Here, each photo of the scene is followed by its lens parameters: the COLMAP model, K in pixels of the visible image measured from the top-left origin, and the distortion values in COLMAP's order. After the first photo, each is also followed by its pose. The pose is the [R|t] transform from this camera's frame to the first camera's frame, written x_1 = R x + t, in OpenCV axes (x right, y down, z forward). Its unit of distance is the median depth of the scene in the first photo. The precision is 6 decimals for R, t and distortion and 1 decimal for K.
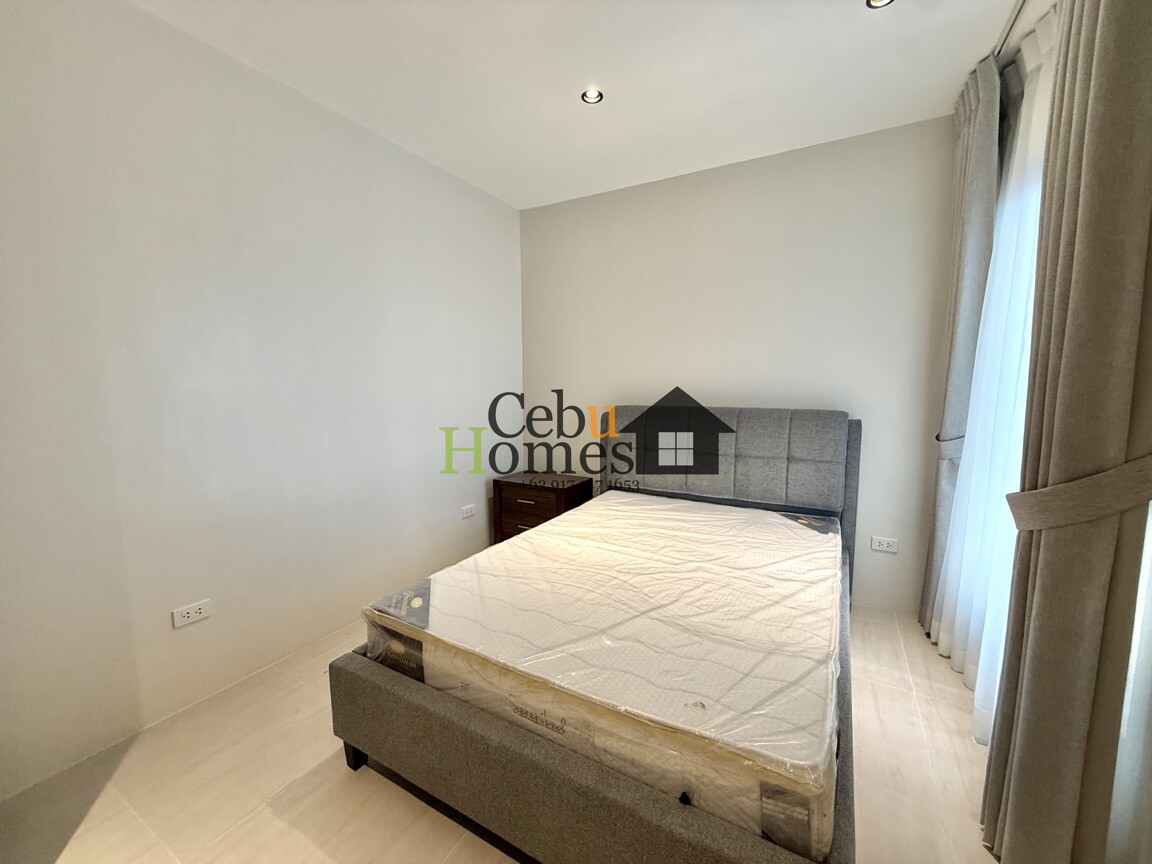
lens RADIAL K [[462.3, 0, 572.9], [0, 462.3, 432.5], [0, 0, 1]] dist [0.002020, -0.000338]
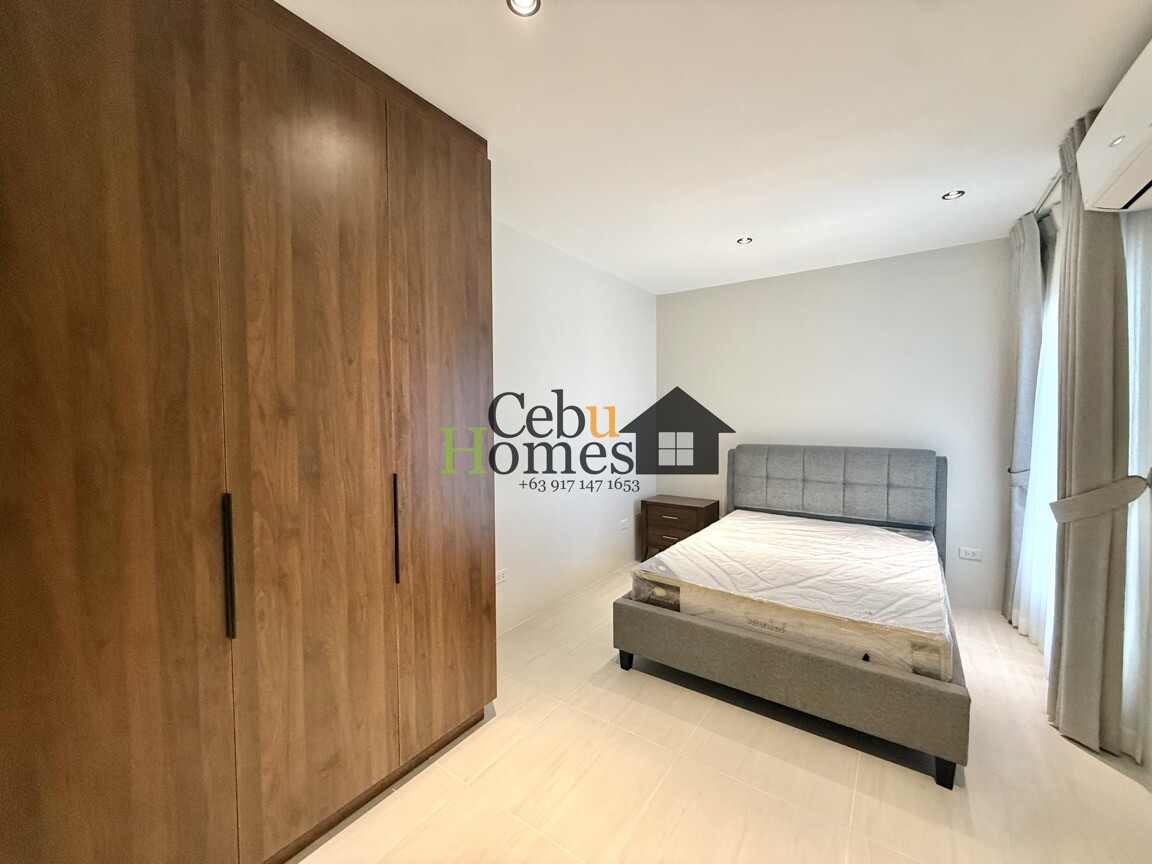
lens RADIAL K [[462.3, 0, 576.2], [0, 462.3, 432.1], [0, 0, 1]] dist [0.002020, -0.000338]
pose [[0.995113, 0.002379, -0.098713, -0.348942], [-0.009469, 0.997402, -0.071418, 0.008045], [0.098287, 0.072004, 0.992550, -0.491822]]
